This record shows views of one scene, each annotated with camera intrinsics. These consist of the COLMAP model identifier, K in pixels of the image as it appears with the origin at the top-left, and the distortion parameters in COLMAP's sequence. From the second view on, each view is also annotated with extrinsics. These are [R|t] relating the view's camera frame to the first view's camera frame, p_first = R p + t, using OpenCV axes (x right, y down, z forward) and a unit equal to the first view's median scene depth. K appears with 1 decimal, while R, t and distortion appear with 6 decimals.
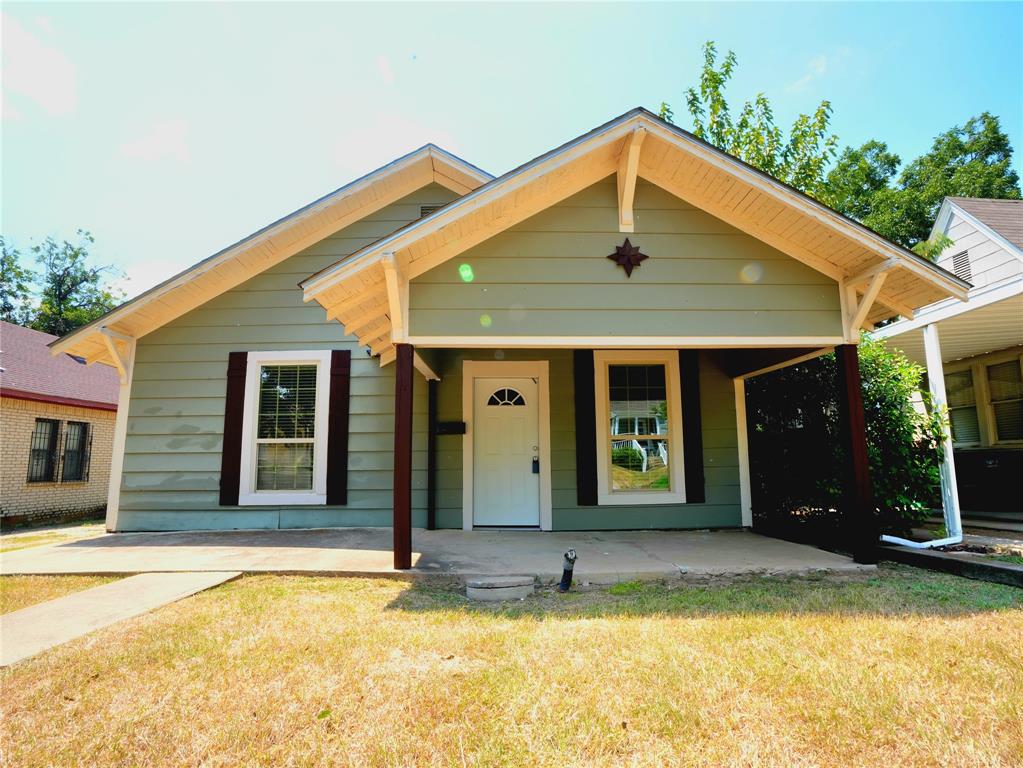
lens RADIAL K [[534.9, 0, 506.8], [0, 534.9, 383.0], [0, 0, 1]] dist [-0.063424, 0.017647]
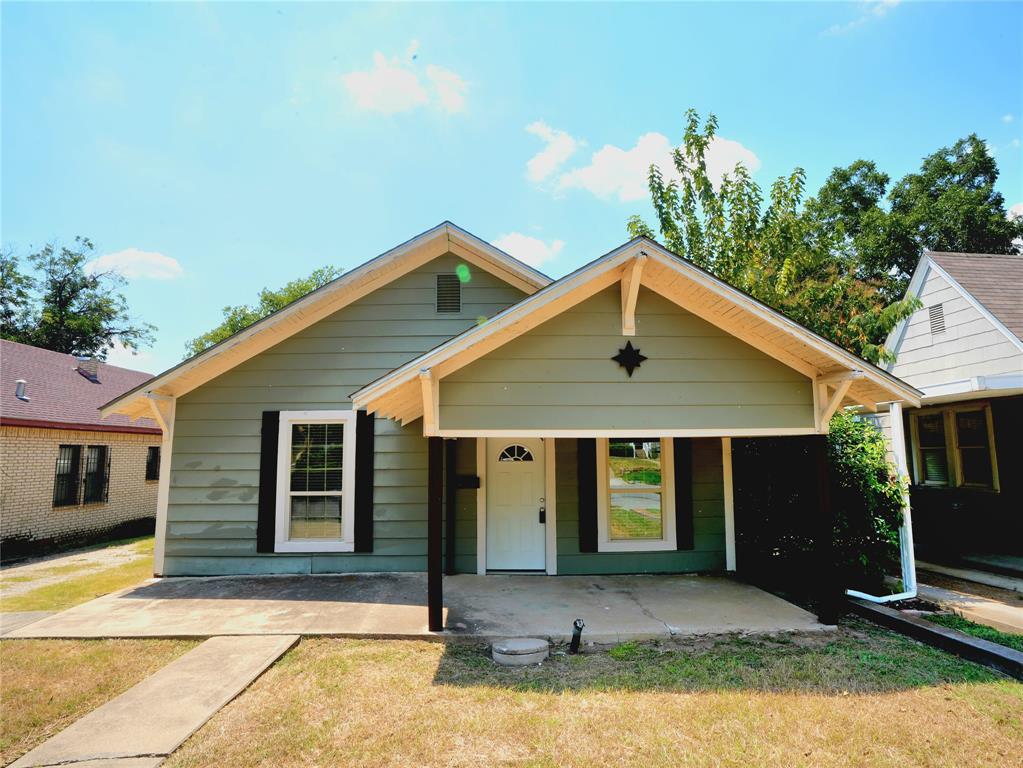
lens RADIAL K [[534.9, 0, 504.5], [0, 534.9, 389.3], [0, 0, 1]] dist [-0.063424, 0.017647]
pose [[0.999946, 0.004133, 0.009509, -0.039571], [-0.004362, 0.999700, 0.024102, -0.147652], [-0.009406, -0.024142, 0.999664, -0.111438]]
